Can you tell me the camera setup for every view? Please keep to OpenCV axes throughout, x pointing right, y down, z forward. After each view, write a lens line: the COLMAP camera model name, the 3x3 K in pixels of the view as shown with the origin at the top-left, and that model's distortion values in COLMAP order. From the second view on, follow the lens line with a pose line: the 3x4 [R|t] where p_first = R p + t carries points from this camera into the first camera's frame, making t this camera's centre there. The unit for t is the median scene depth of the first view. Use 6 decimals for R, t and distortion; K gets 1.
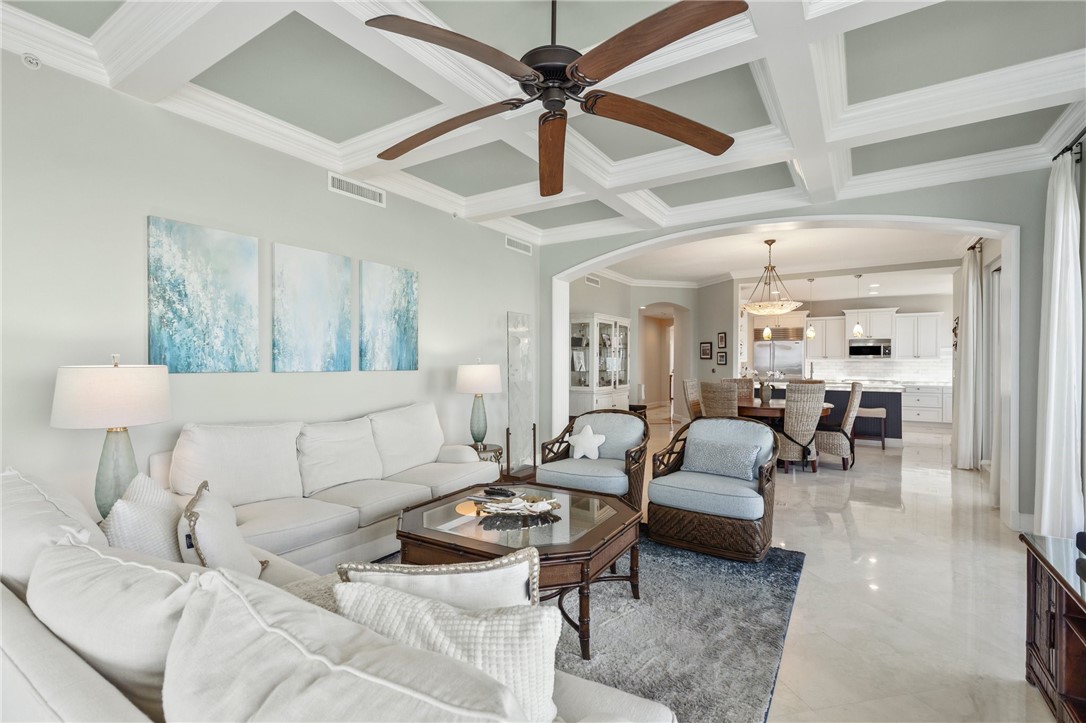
lens RADIAL K [[475.0, 0, 544.4], [0, 475.0, 367.2], [0, 0, 1]] dist [0.000789, -0.000149]
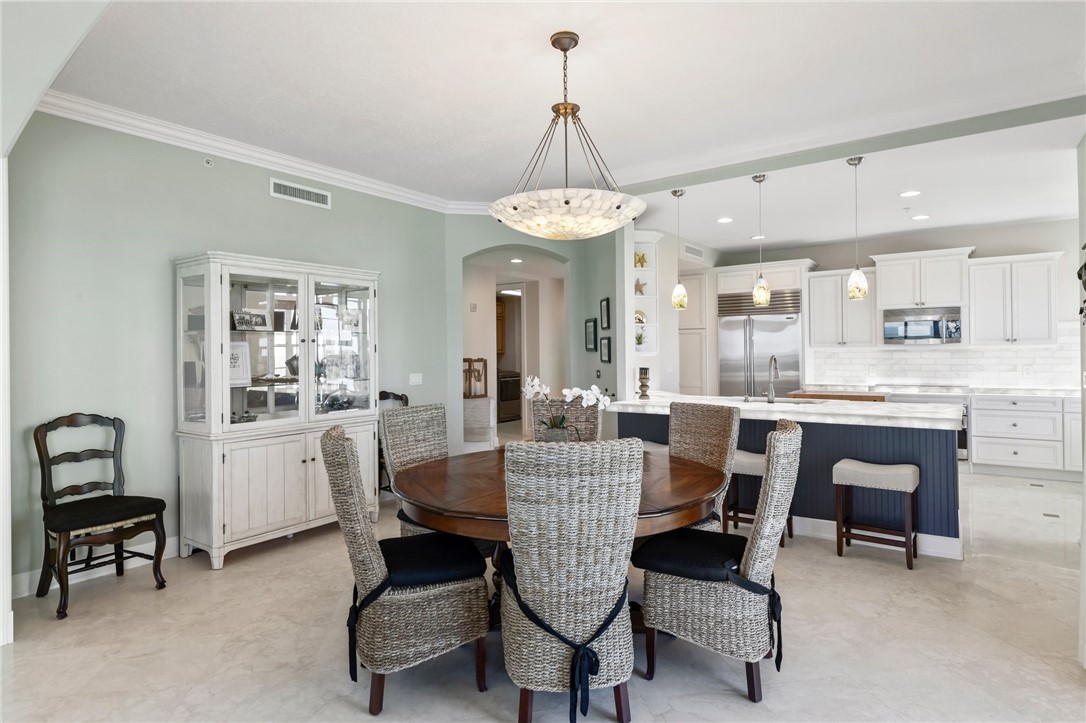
lens RADIAL K [[594.4, 0, 540.1], [0, 594.4, 353.1], [0, 0, 1]] dist [0.005871, -0.000071]
pose [[0.999386, -0.015335, -0.031494, 0.305303], [0.015030, 0.999838, -0.009884, -0.009539], [0.031641, 0.009404, 0.999455, 0.350061]]
